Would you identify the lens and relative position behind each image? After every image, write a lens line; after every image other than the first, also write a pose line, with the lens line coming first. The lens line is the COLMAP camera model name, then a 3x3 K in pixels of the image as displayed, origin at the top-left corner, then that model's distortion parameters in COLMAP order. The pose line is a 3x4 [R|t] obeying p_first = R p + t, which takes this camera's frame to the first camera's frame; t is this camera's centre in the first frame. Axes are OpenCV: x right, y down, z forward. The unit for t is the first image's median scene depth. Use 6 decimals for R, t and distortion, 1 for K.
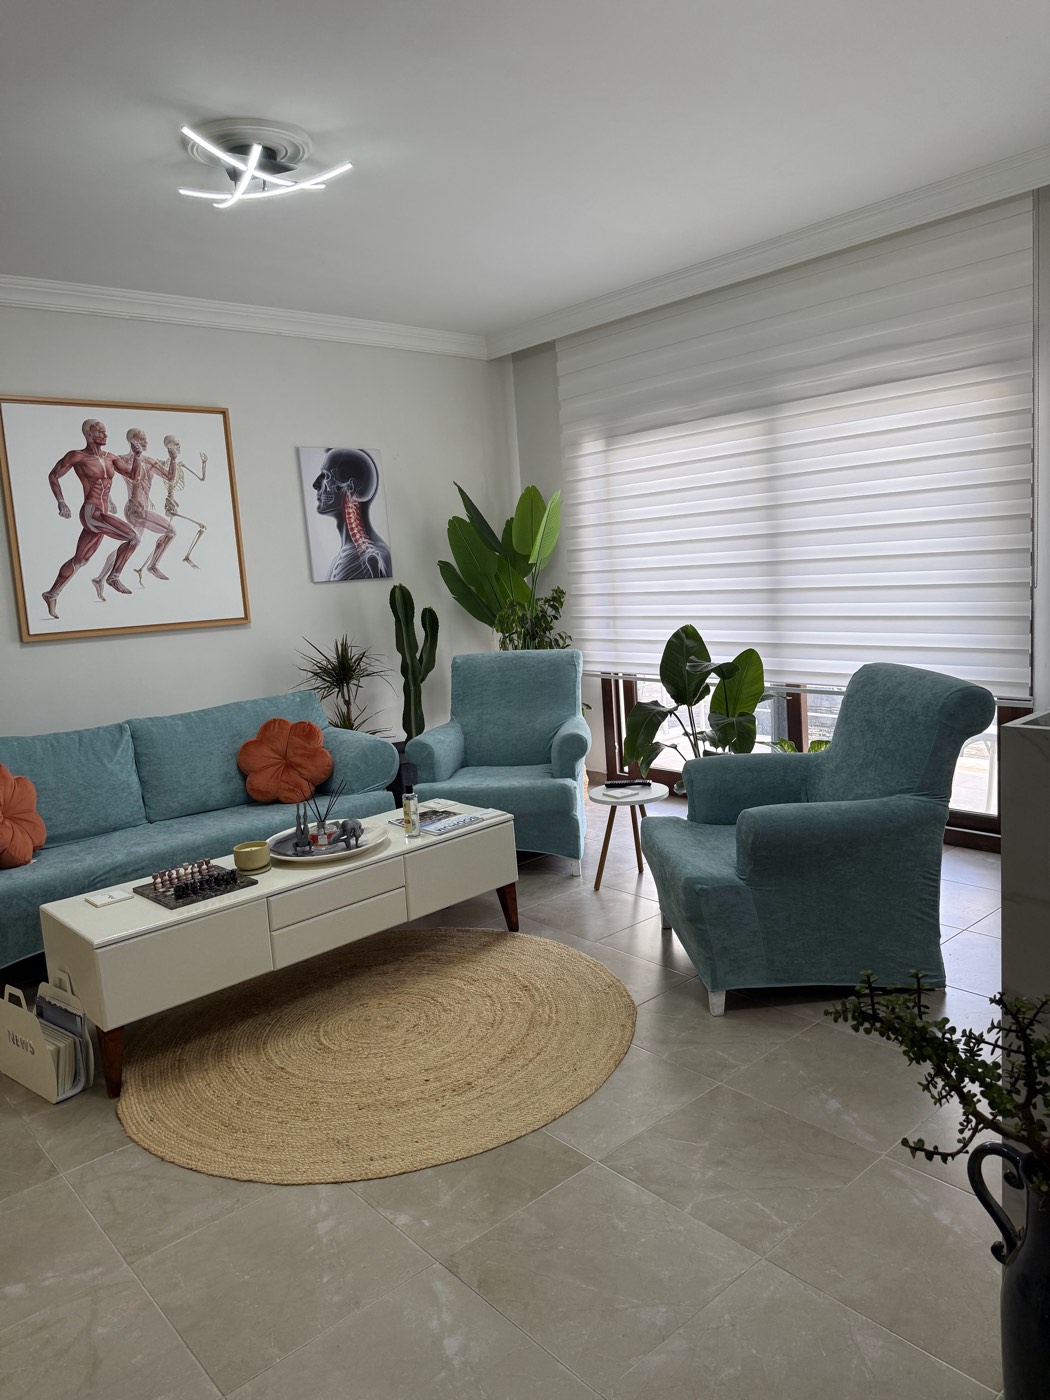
lens RADIAL K [[947.4, 0, 525.0], [0, 947.4, 700.0], [0, 0, 1]] dist [-0.006932, -0.021575]
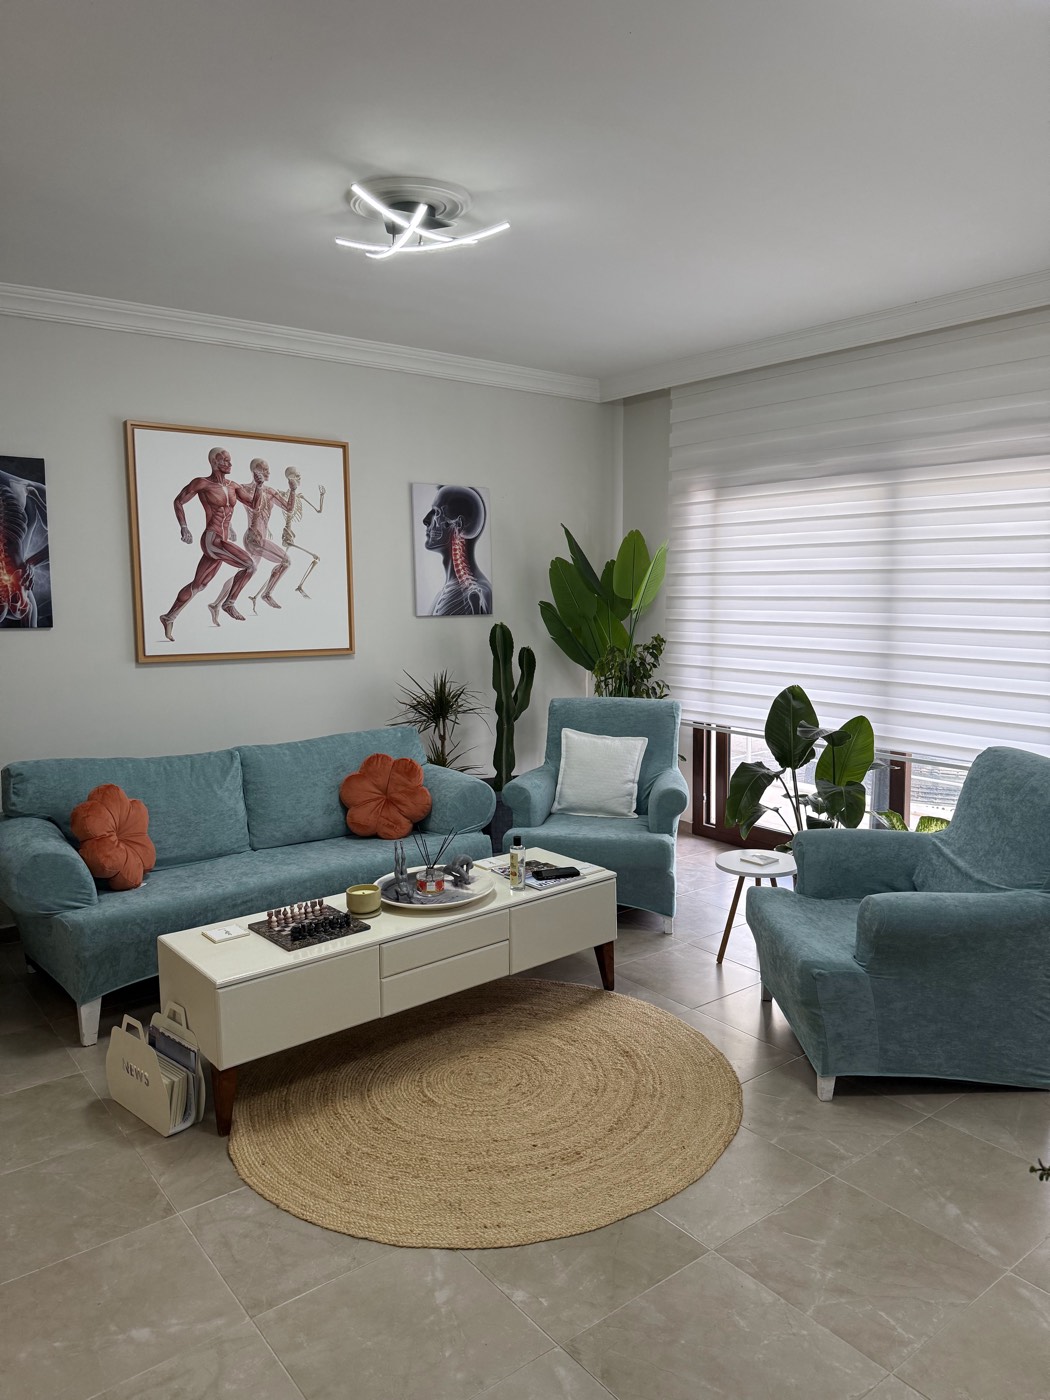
lens RADIAL K [[949.0, 0, 543.7], [0, 949.0, 716.8], [0, 0, 1]] dist [0.010985, -0.040866]
pose [[0.996583, 0.065129, -0.050798, -0.038338], [-0.065646, 0.997806, -0.008575, -0.022290], [0.050128, 0.011881, 0.998672, -0.003610]]
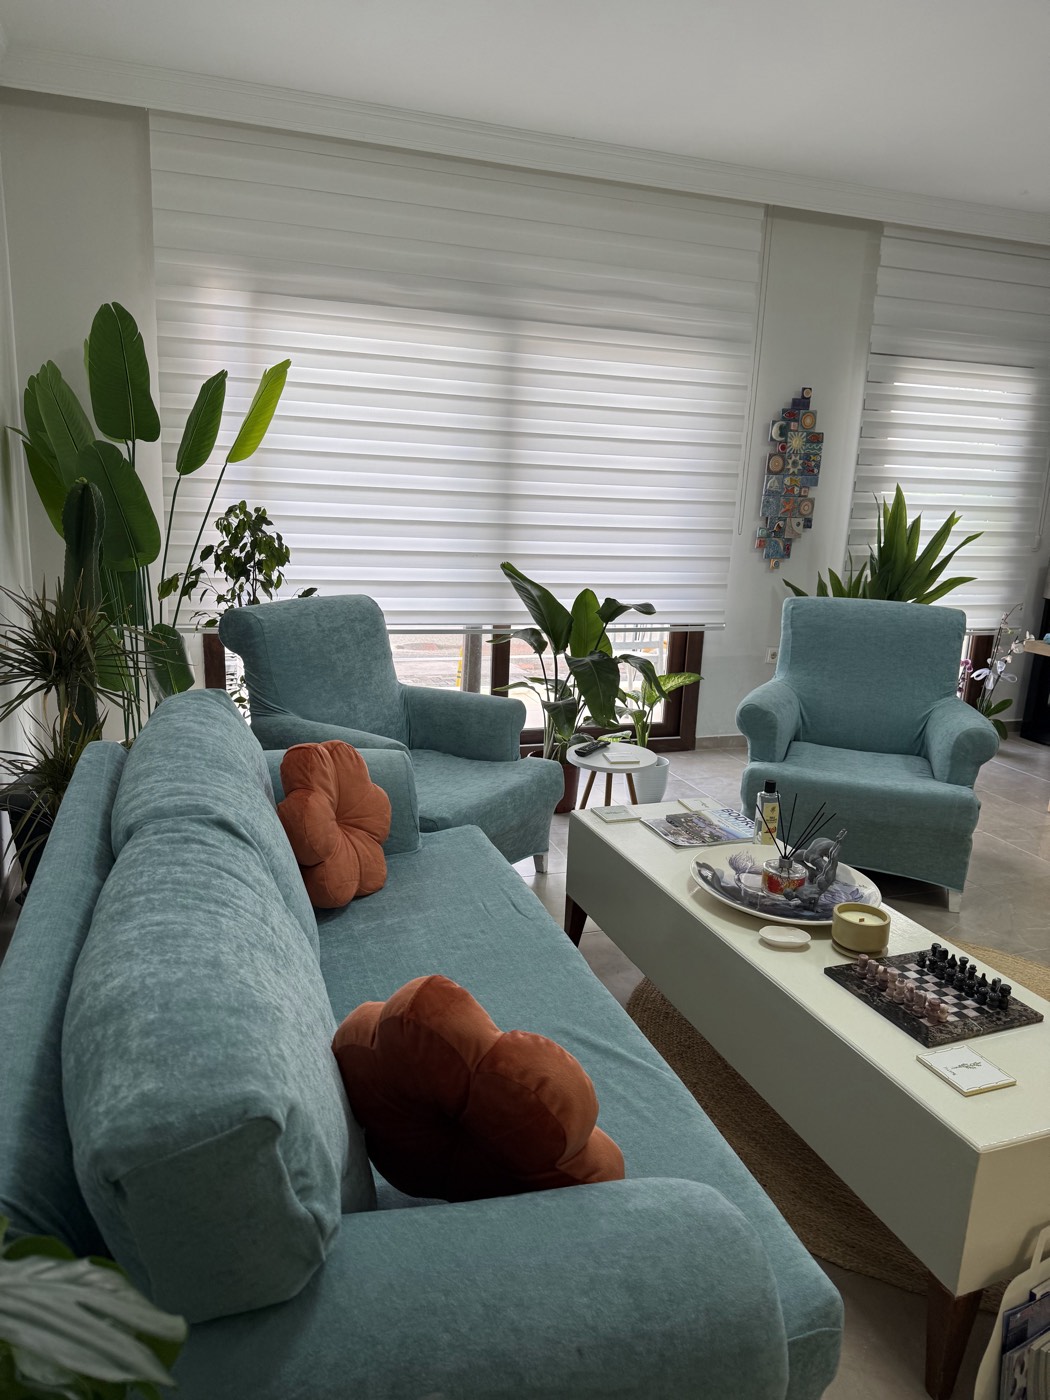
lens RADIAL K [[947.4, 0, 525.0], [0, 947.4, 700.0], [0, 0, 1]] dist [-0.006932, -0.021575]
pose [[0.403239, -0.121444, 0.907001, -0.676911], [0.056683, 0.992566, 0.107701, -0.050451], [-0.913338, 0.007982, 0.407125, 0.702762]]
